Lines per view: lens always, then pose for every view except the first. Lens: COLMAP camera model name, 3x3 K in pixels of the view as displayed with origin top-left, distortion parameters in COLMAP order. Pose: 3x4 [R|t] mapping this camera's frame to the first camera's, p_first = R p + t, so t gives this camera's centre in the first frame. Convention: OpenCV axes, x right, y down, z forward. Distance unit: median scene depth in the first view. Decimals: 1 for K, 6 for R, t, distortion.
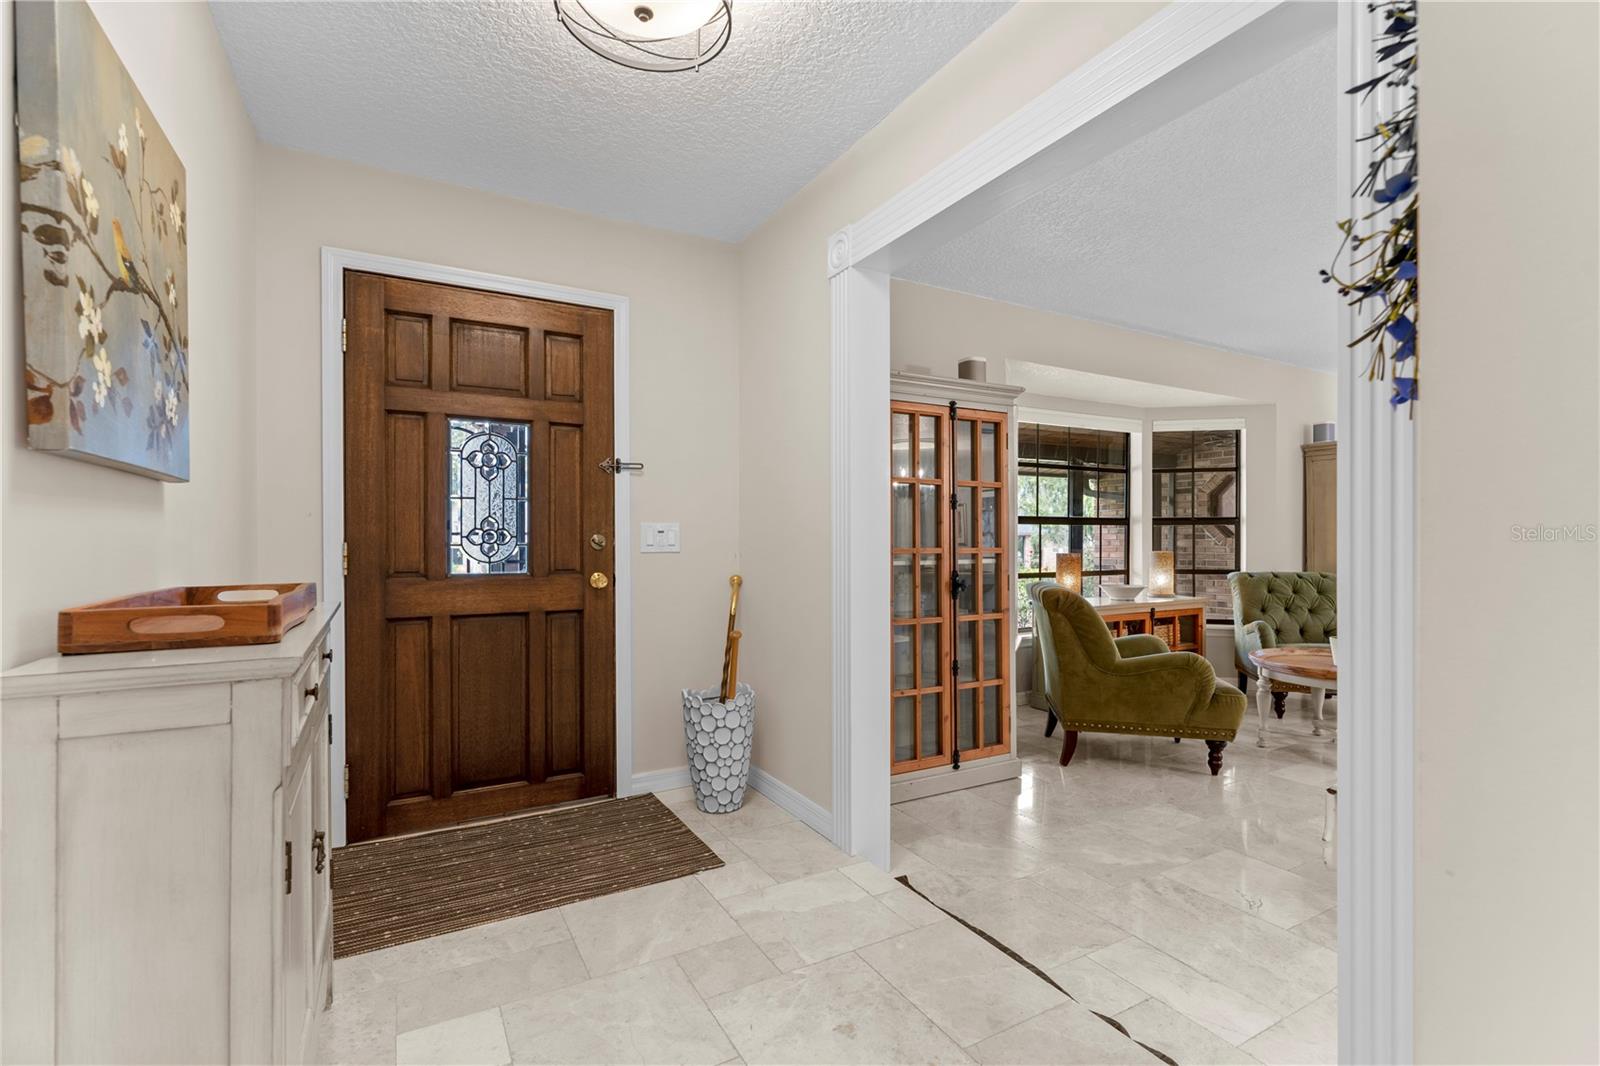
lens RADIAL K [[728.5, 0, 803.7], [0, 728.5, 538.5], [0, 0, 1]] dist [-0.003940, -0.000232]
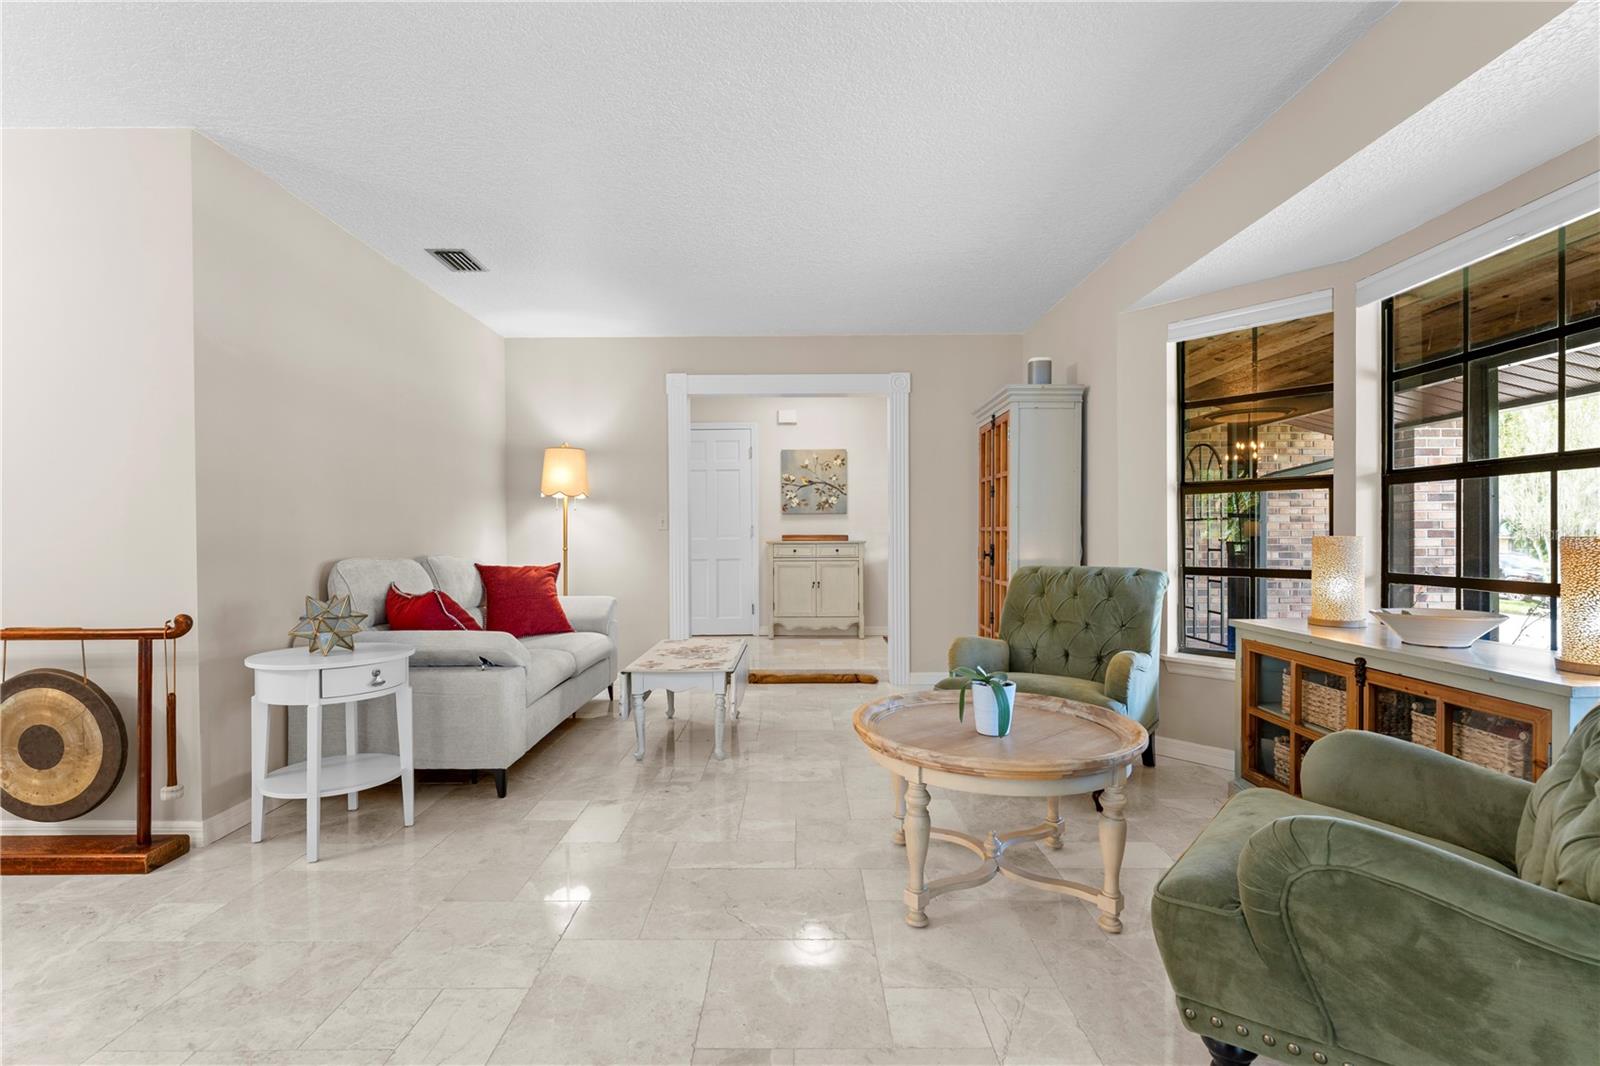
lens RADIAL K [[728.5, 0, 796.6], [0, 728.5, 543.2], [0, 0, 1]] dist [-0.003940, -0.000232]
pose [[-0.485292, 0.012255, -0.874266, 1.914666], [0.002945, 0.999919, 0.012382, 0.030651], [0.874347, 0.003434, -0.485289, 1.649479]]
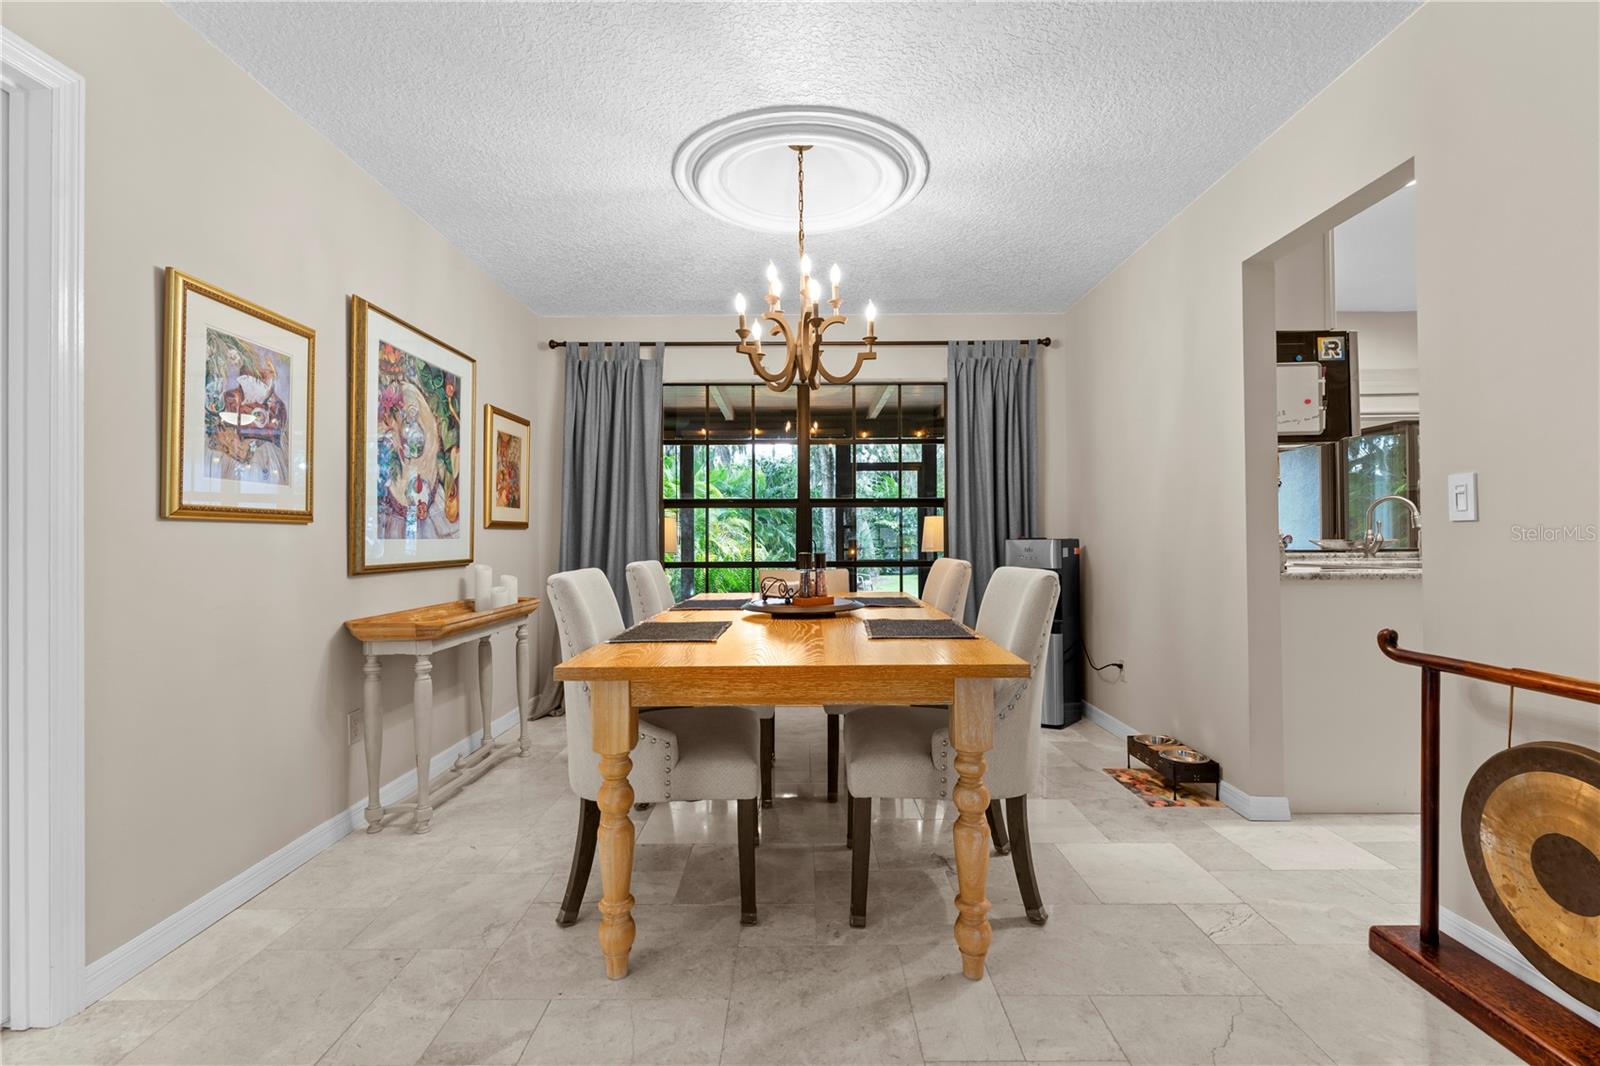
lens RADIAL K [[728.5, 0, 790.1], [0, 728.5, 530.0], [0, 0, 1]] dist [-0.003940, -0.000232]
pose [[-0.867278, 0.007988, 0.497761, 1.826042], [0.005753, 0.999965, -0.006024, 0.031564], [-0.497792, -0.002361, -0.867293, 1.182249]]
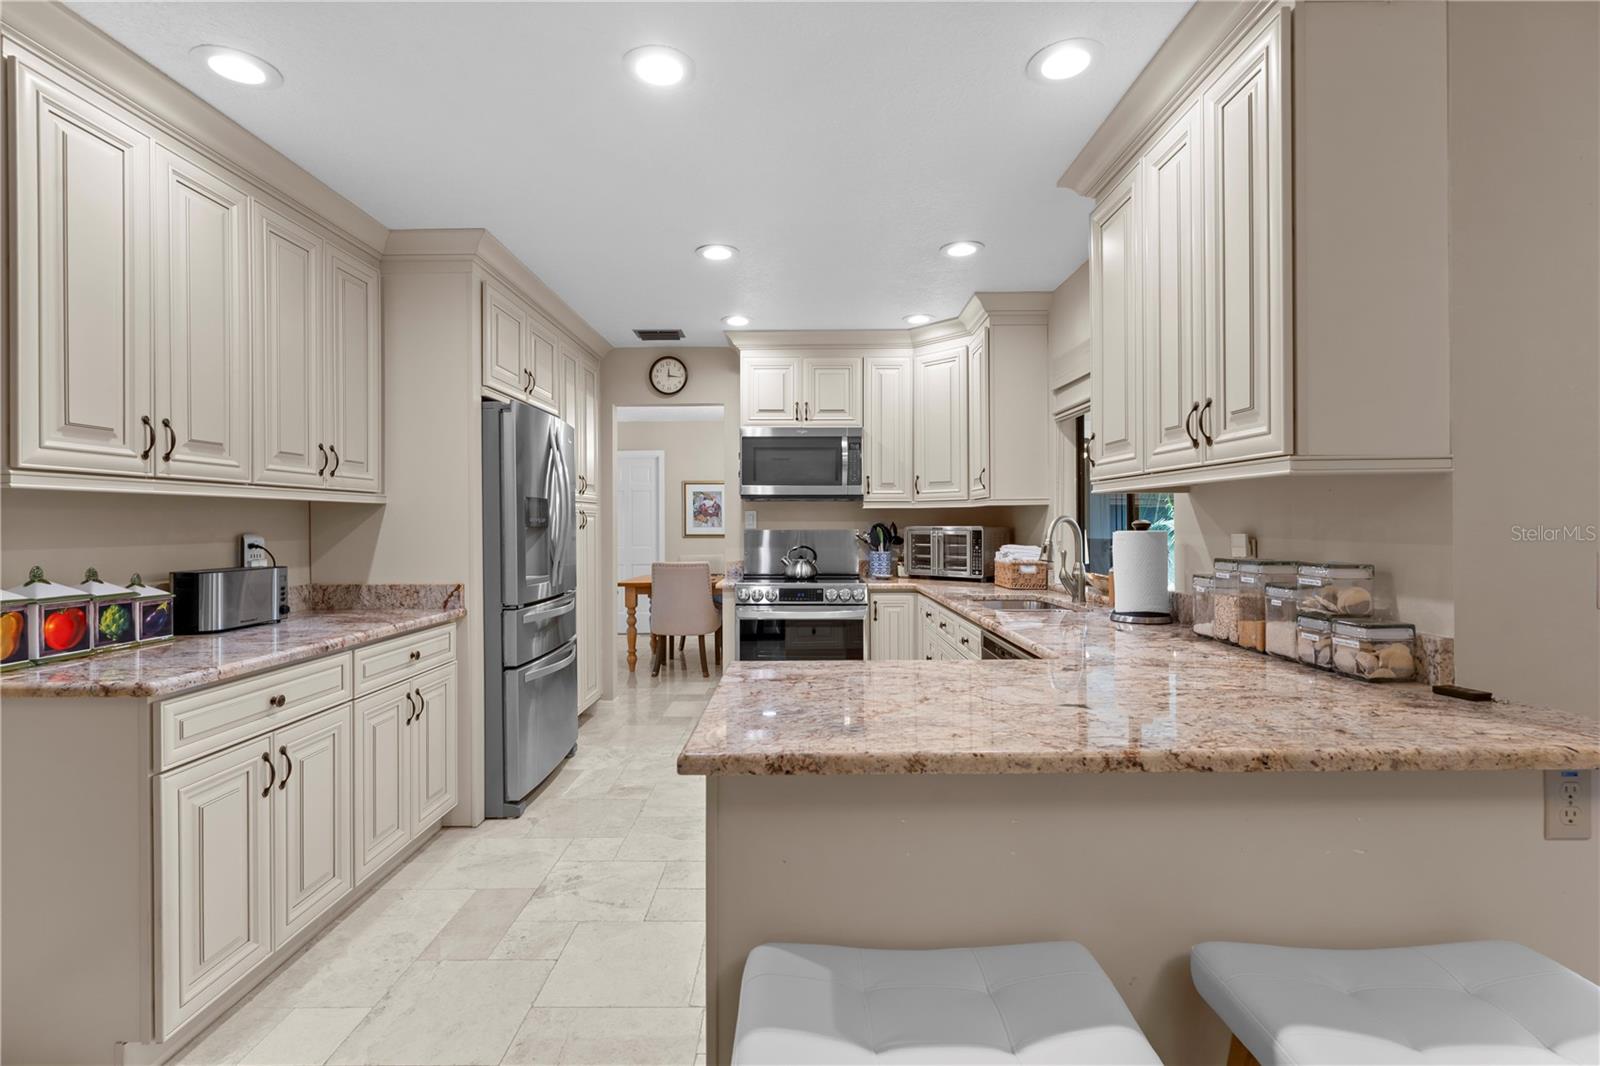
lens RADIAL K [[728.5, 0, 793.3], [0, 728.5, 519.5], [0, 0, 1]] dist [-0.003940, -0.000232]
pose [[0.503059, 0.001094, 0.864251, 0.258820], [0.010866, 0.999912, -0.007591, -0.037028], [-0.864184, 0.013209, 0.503003, -1.085646]]
